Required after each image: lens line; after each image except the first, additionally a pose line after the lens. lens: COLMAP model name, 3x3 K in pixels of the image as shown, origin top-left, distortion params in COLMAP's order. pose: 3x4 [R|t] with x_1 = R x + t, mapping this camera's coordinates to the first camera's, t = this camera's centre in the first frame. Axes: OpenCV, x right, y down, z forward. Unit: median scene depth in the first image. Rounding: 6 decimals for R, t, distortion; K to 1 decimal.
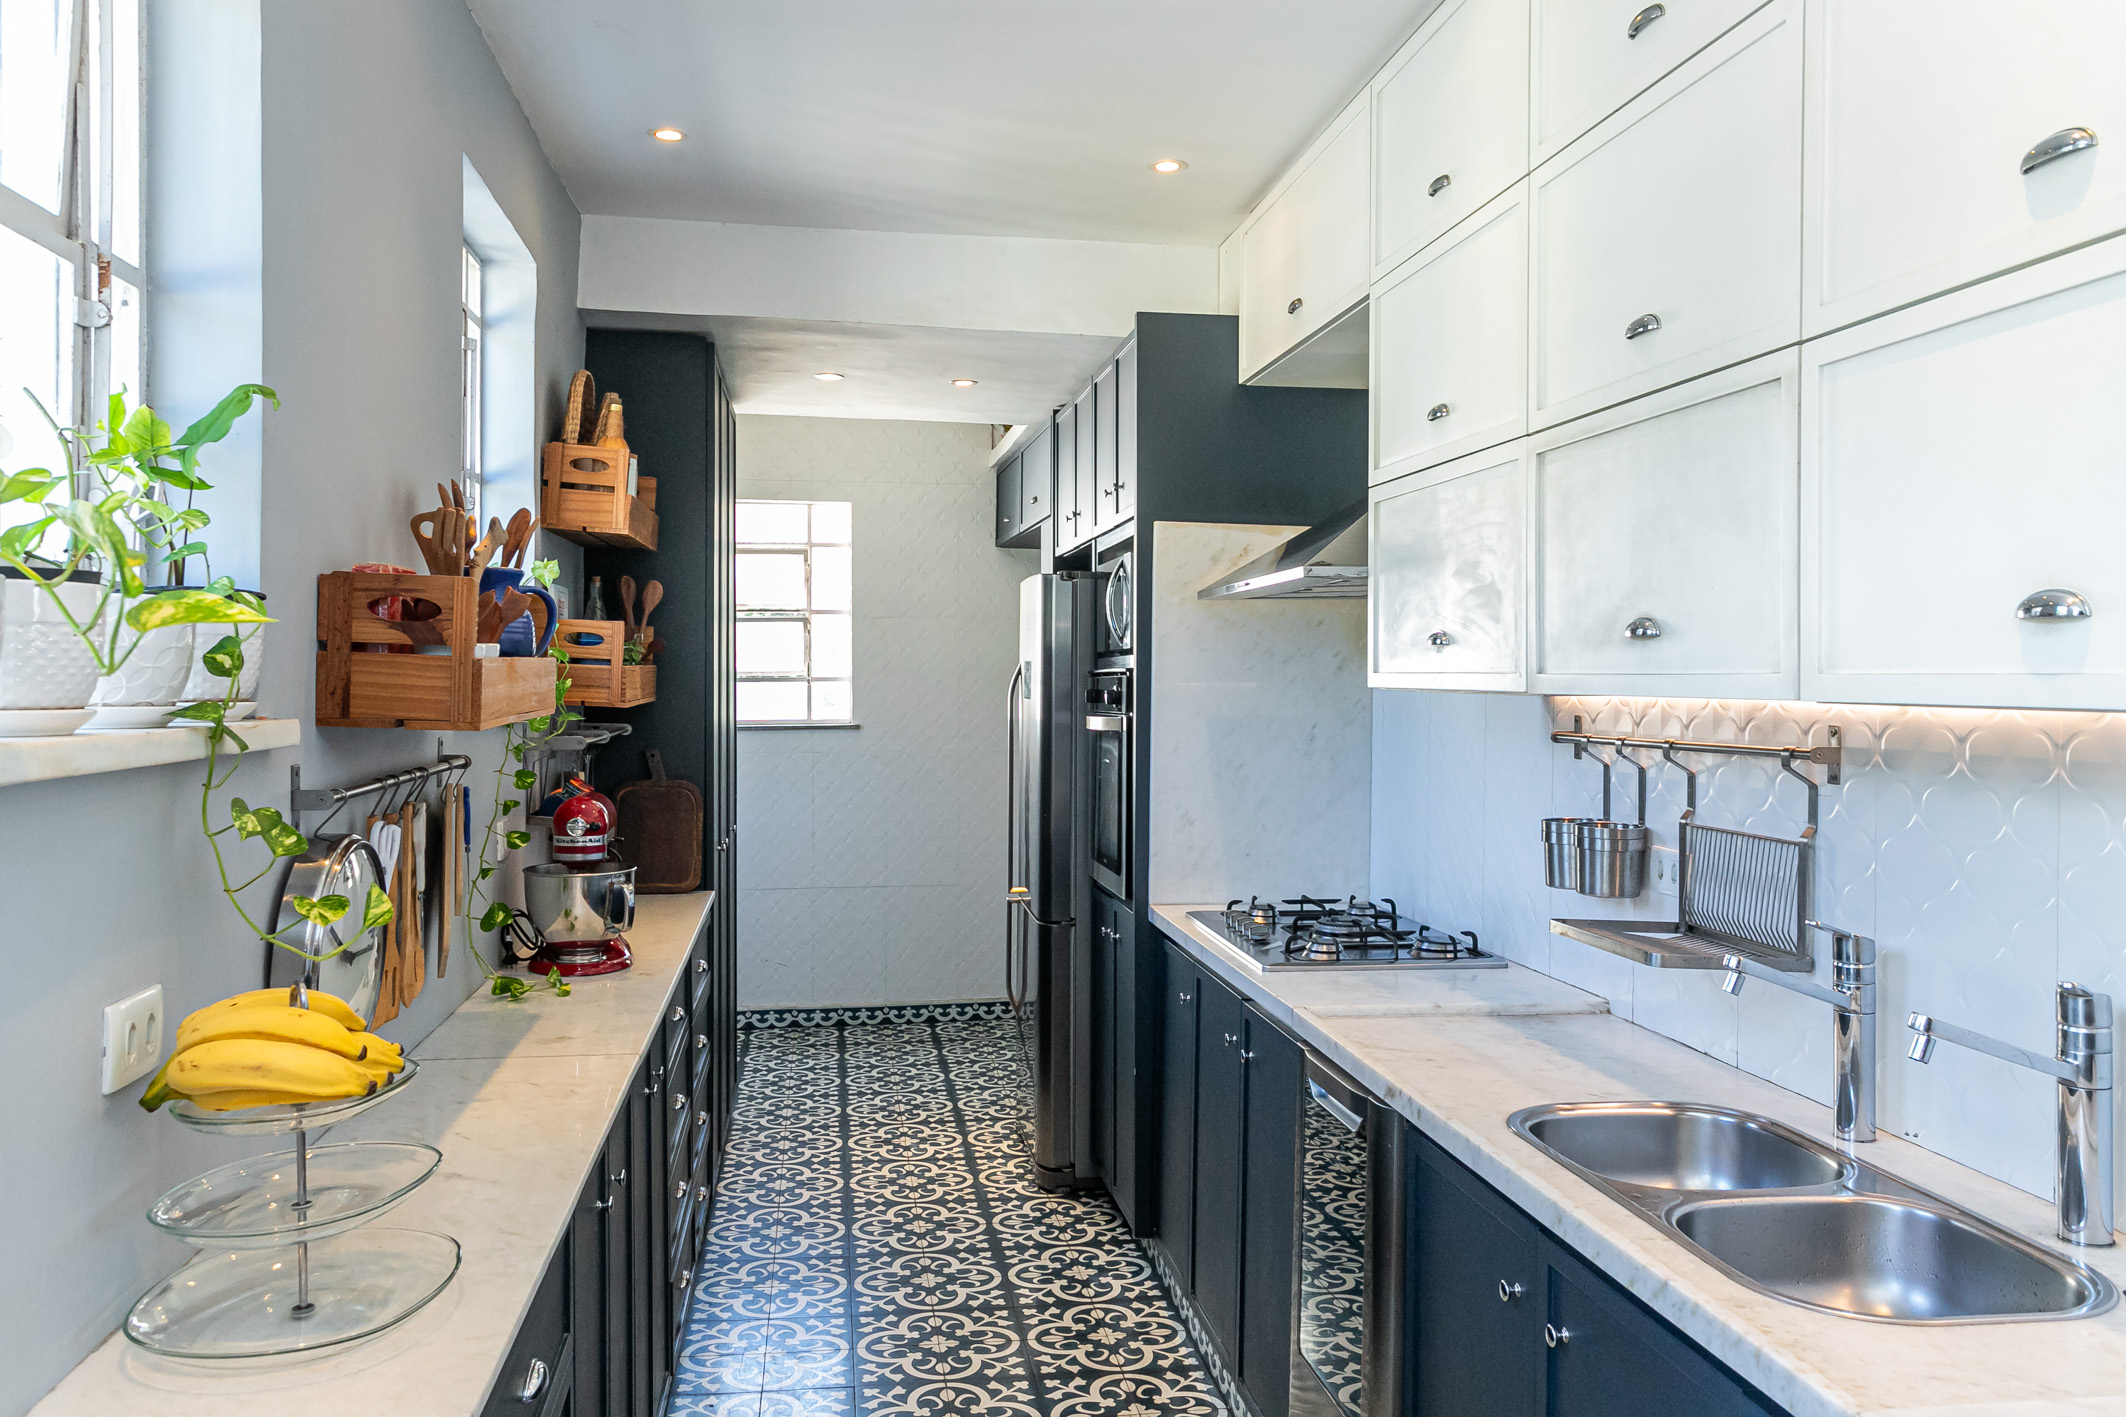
lens RADIAL K [[1578.0, 0, 1060.6], [0, 1578.0, 698.8], [0, 0, 1]] dist [0.033950, -0.004227]
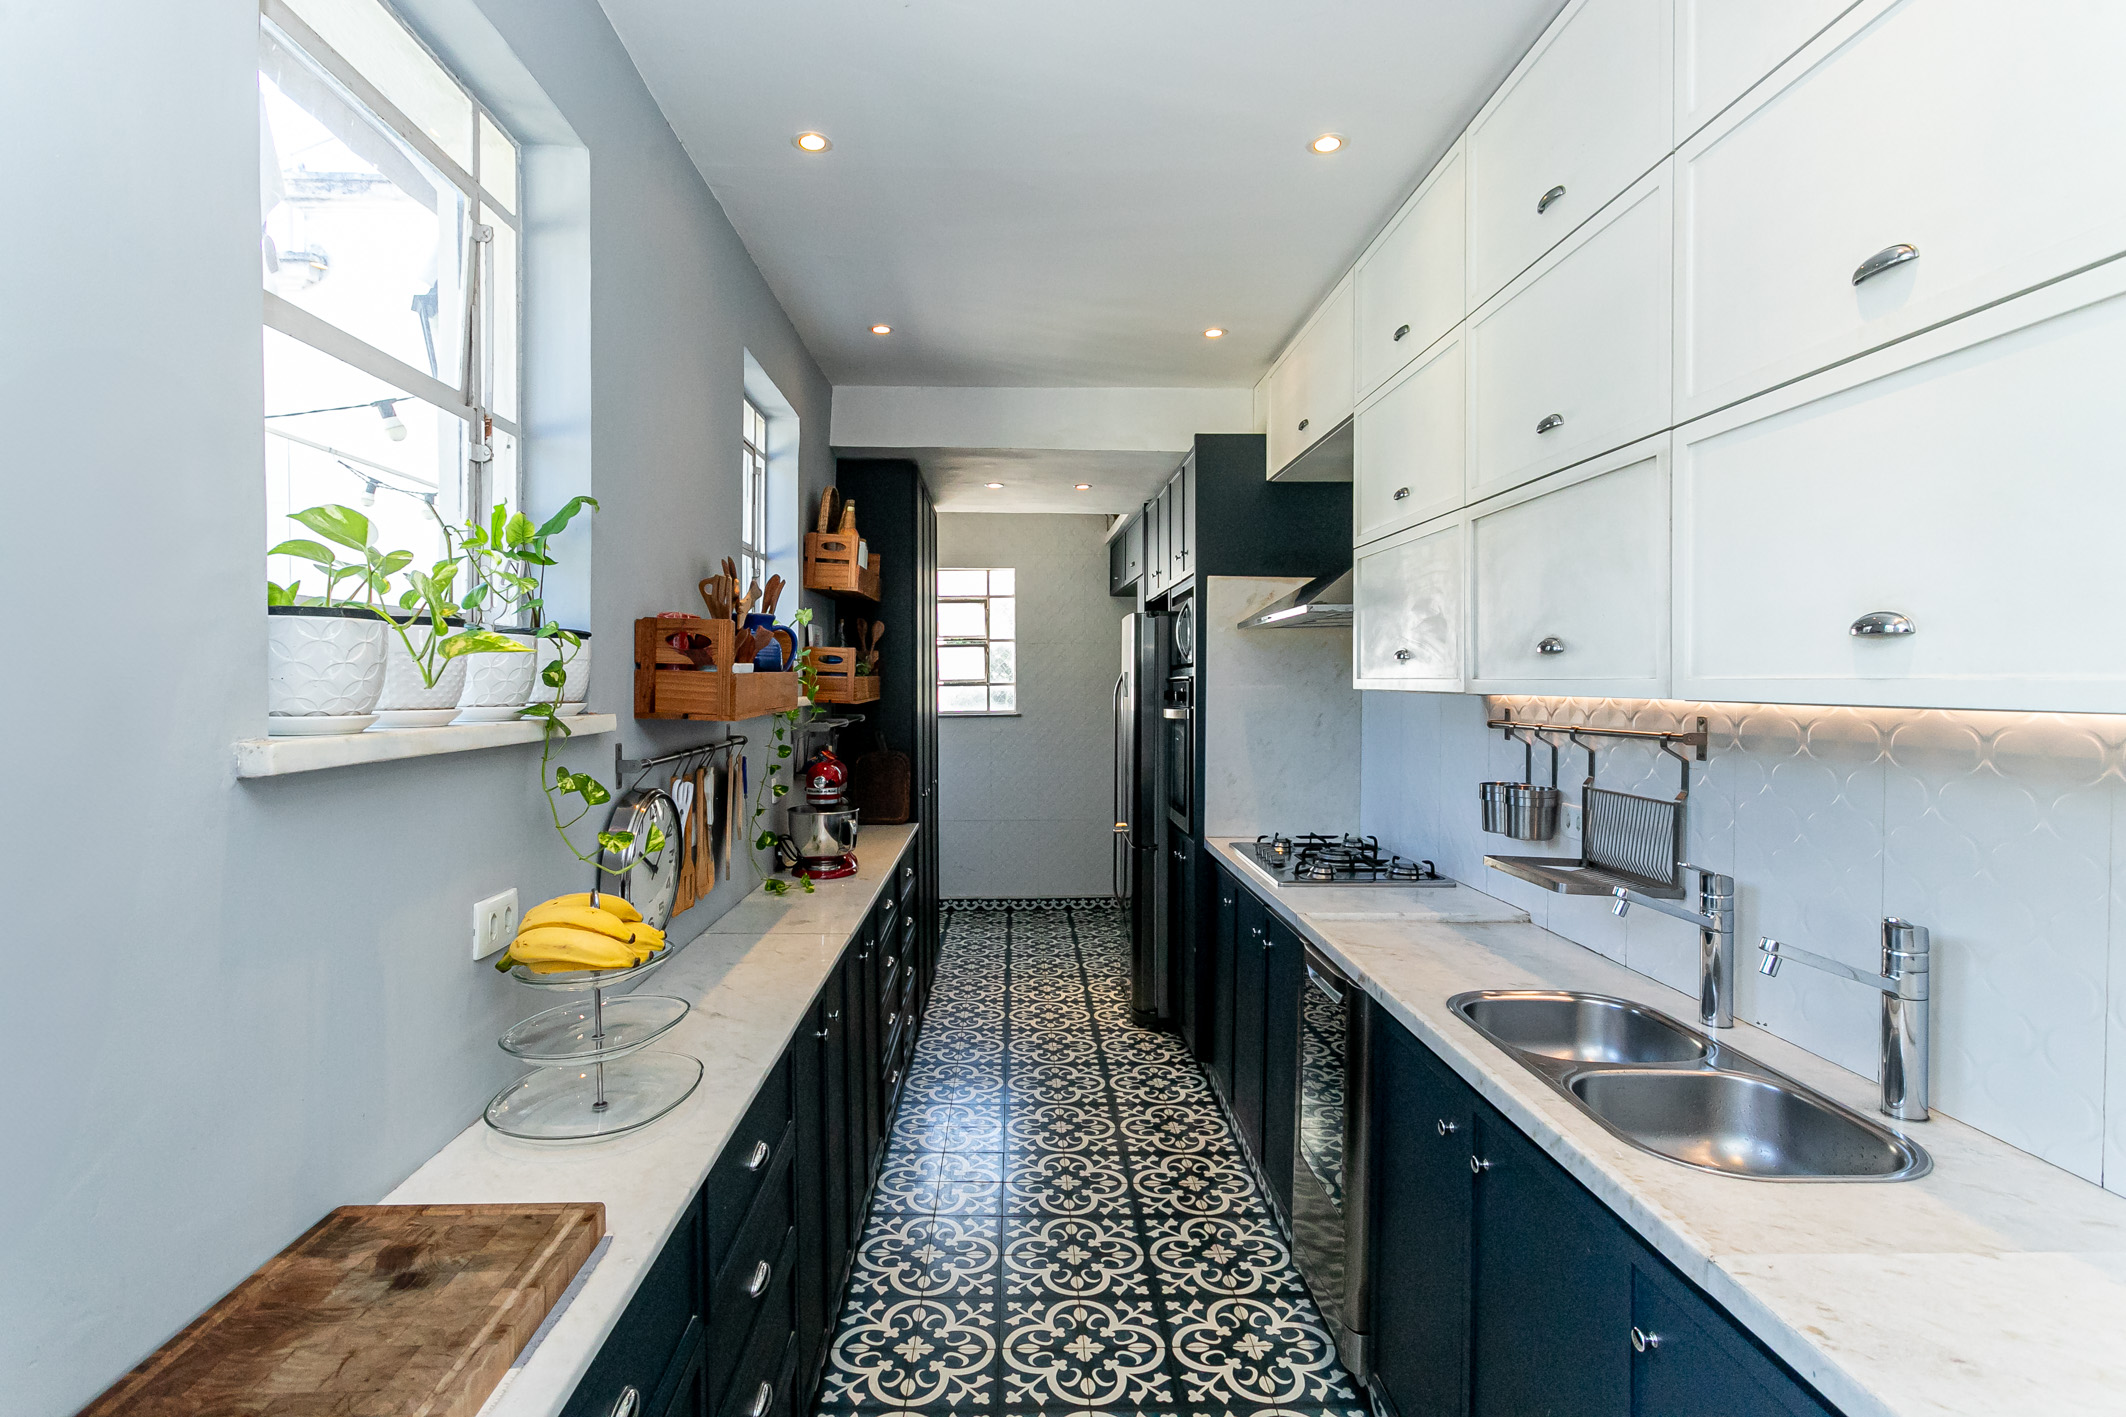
lens RADIAL K [[1020.2, 0, 1027.7], [0, 1020.2, 702.3], [0, 0, 1]] dist [0.005629, 0.000815]
pose [[0.990801, -0.002364, -0.135309, 0.025690], [0.003230, 0.999976, 0.006177, -0.001735], [0.135291, -0.006557, 0.990784, 0.043868]]
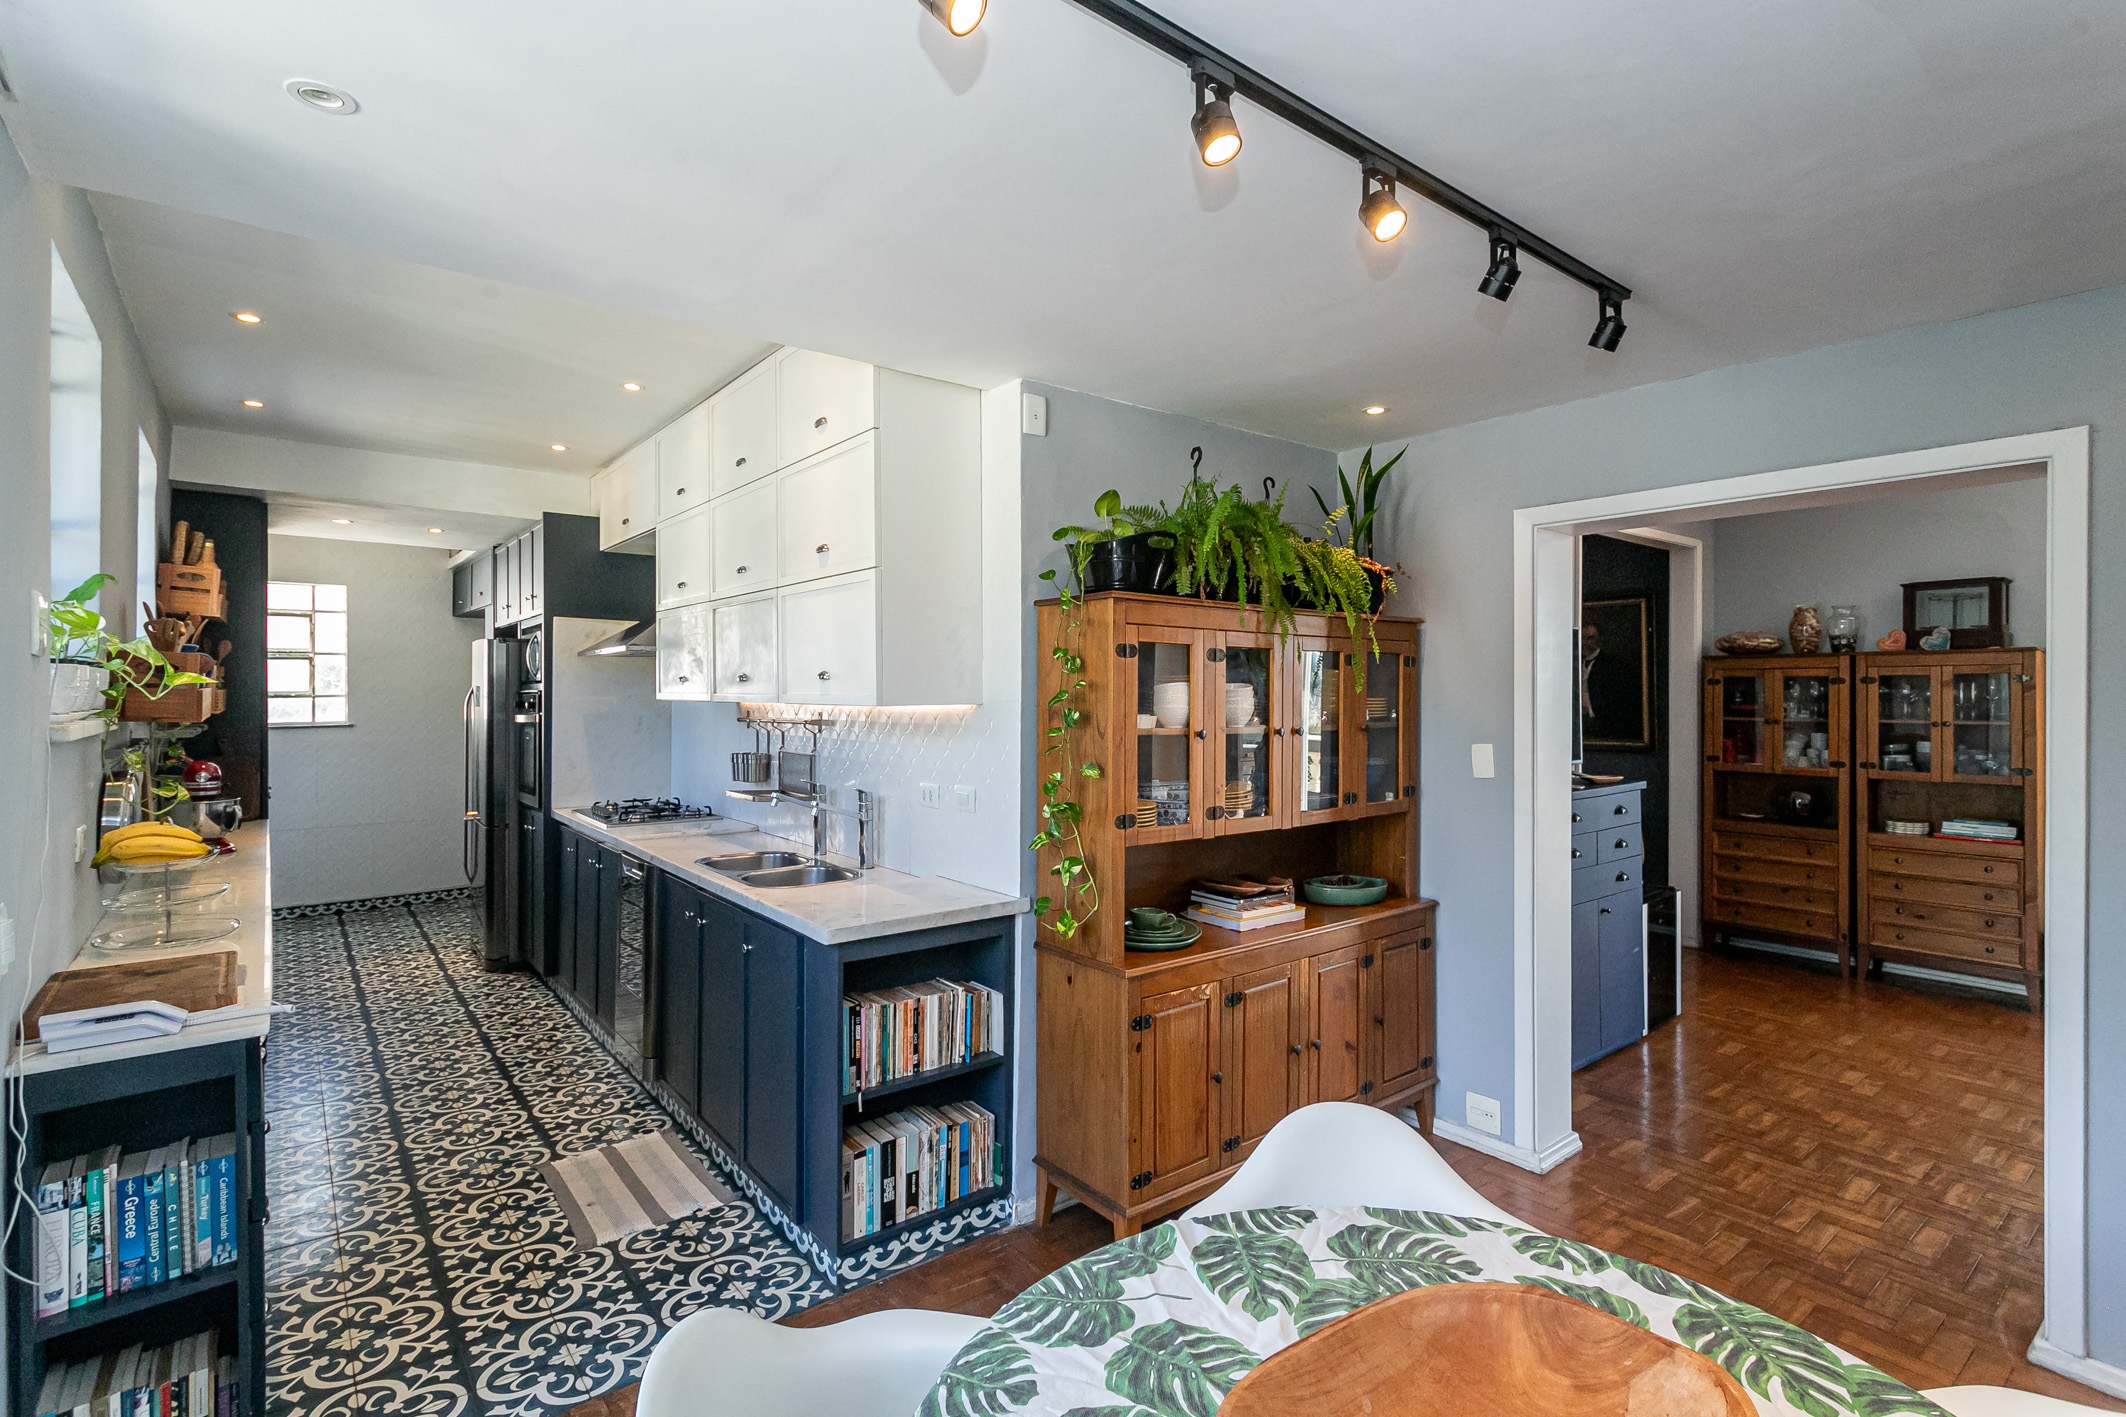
lens RADIAL K [[1001.7, 0, 1070.8], [0, 1001.7, 691.8], [0, 0, 1]] dist [0.006833, 0.000112]
pose [[0.867074, -0.003628, 0.498166, -0.007235], [0.010085, 0.999896, -0.010270, 0.002470], [-0.498077, 0.013929, 0.867021, -0.503685]]
